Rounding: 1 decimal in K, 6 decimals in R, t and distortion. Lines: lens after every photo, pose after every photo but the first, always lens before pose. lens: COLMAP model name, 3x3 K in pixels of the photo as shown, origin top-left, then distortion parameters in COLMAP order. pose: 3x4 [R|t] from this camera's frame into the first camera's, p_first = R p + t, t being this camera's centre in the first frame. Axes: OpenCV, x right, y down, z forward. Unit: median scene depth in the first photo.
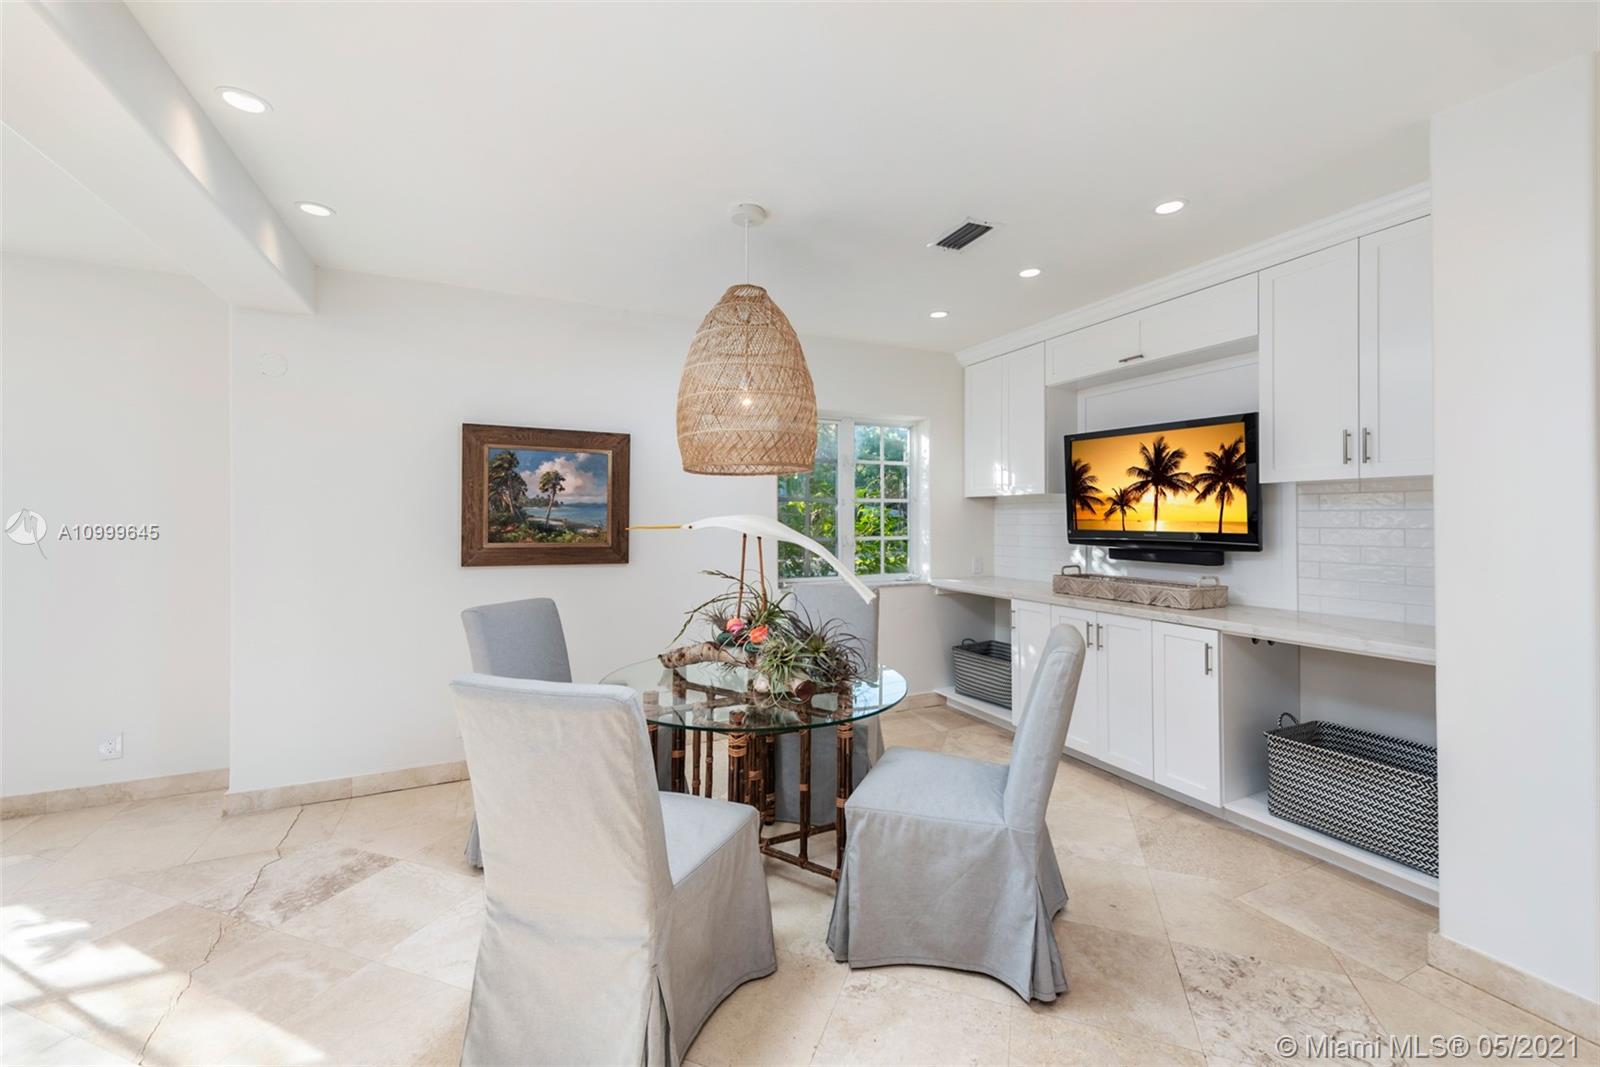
lens RADIAL K [[648.2, 0, 799.9], [0, 648.2, 517.1], [0, 0, 1]] dist [0.002754, -0.000197]
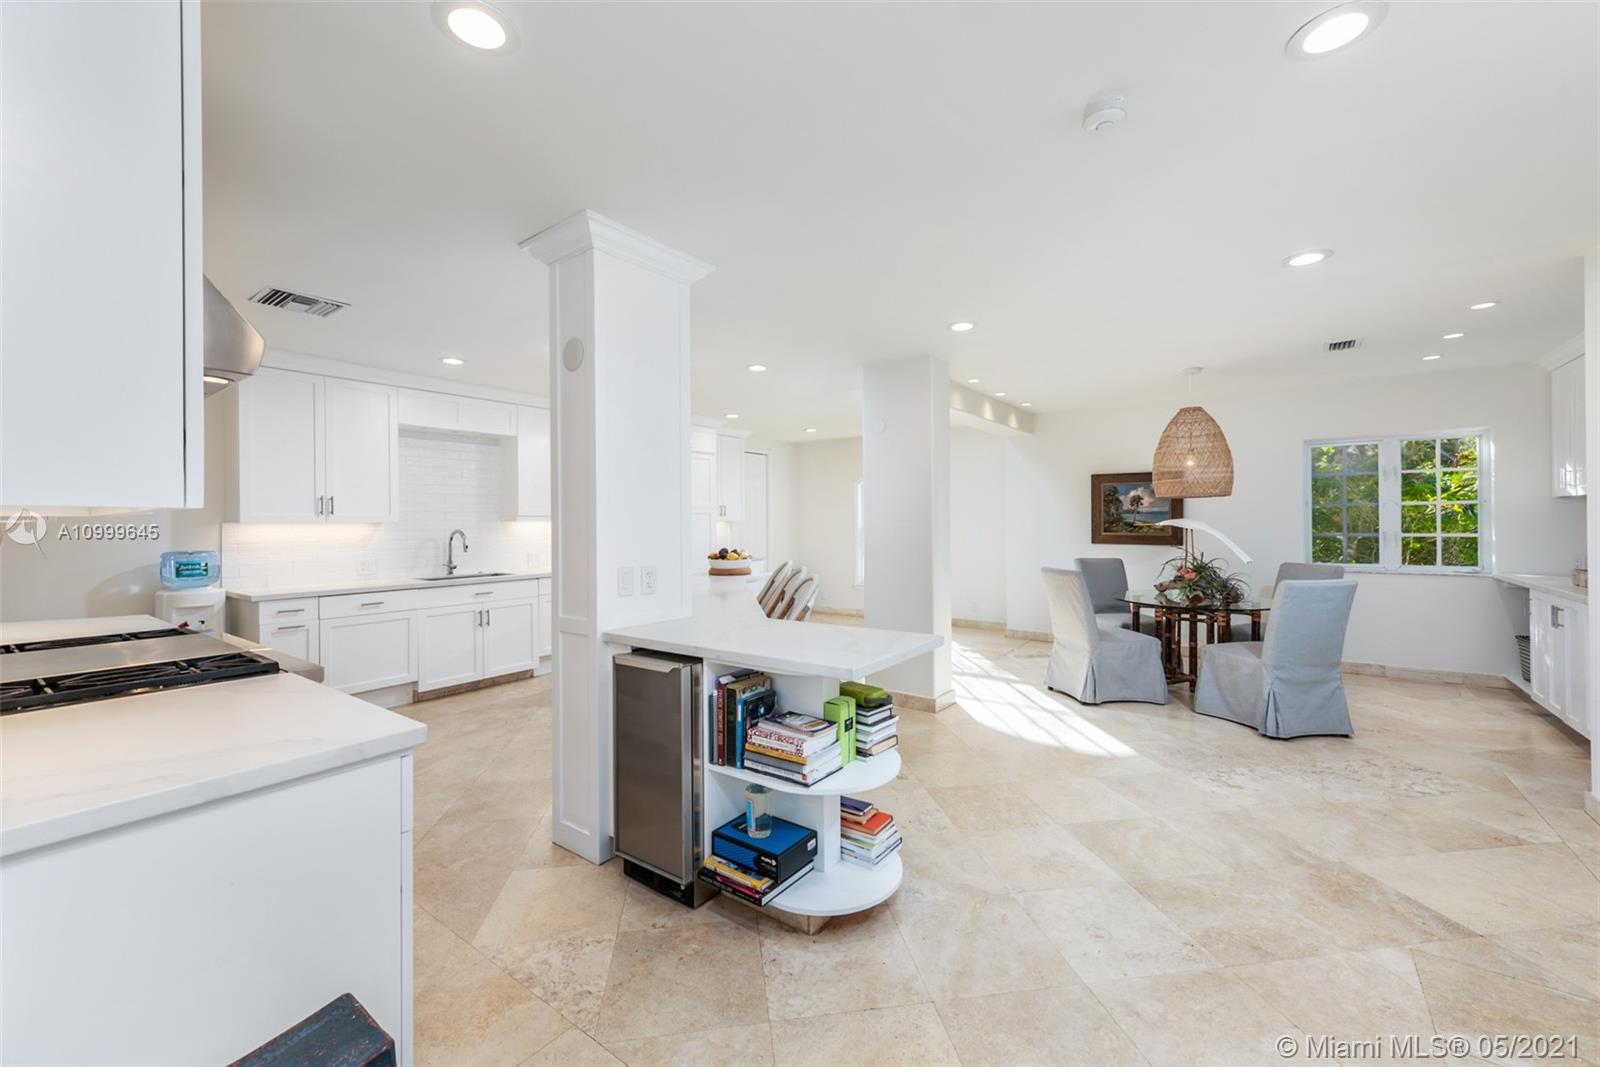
lens RADIAL K [[648.2, 0, 799.8], [0, 648.2, 521.8], [0, 0, 1]] dist [0.002754, -0.000197]
pose [[0.471812, -0.003181, -0.881694, 0.840201], [0.009473, 0.999954, 0.001462, -0.005175], [0.881649, -0.009042, 0.471820, -0.776113]]
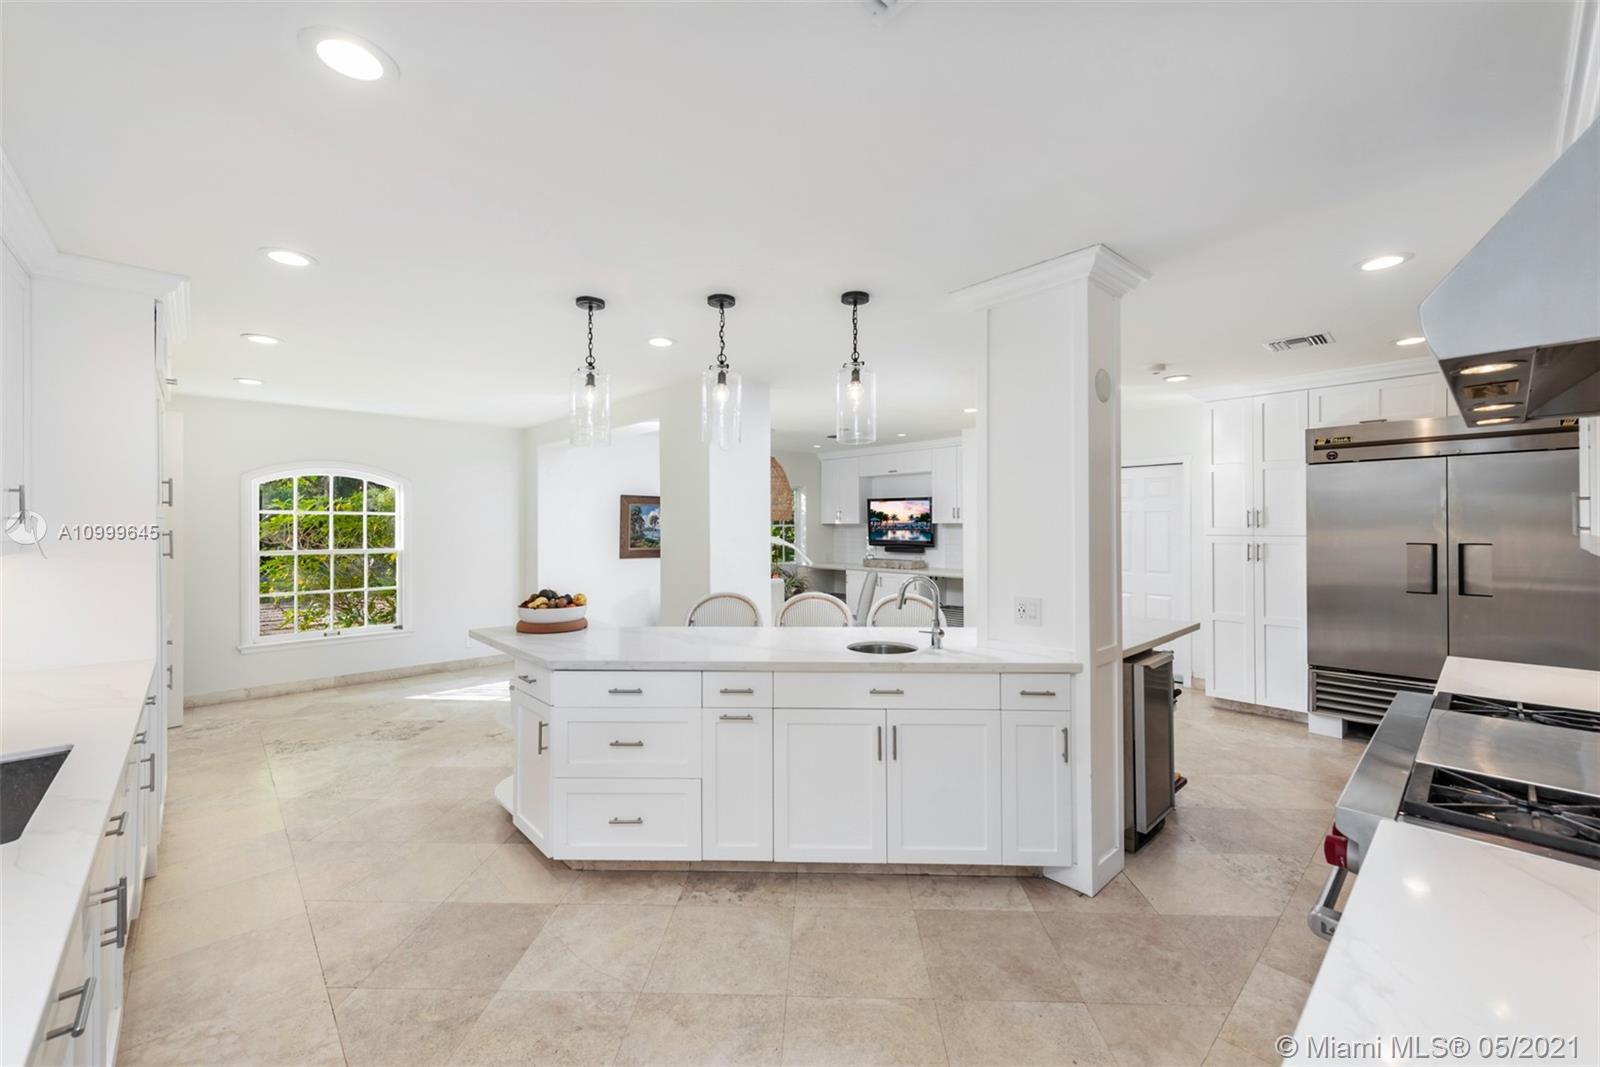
lens RADIAL K [[648.2, 0, 812.2], [0, 648.2, 526.9], [0, 0, 1]] dist [0.002754, -0.000197]
pose [[0.946835, -0.000886, 0.321719, -0.593891], [0.000004, 0.999996, 0.002744, -0.037763], [-0.321720, -0.002597, 0.946831, -1.283628]]
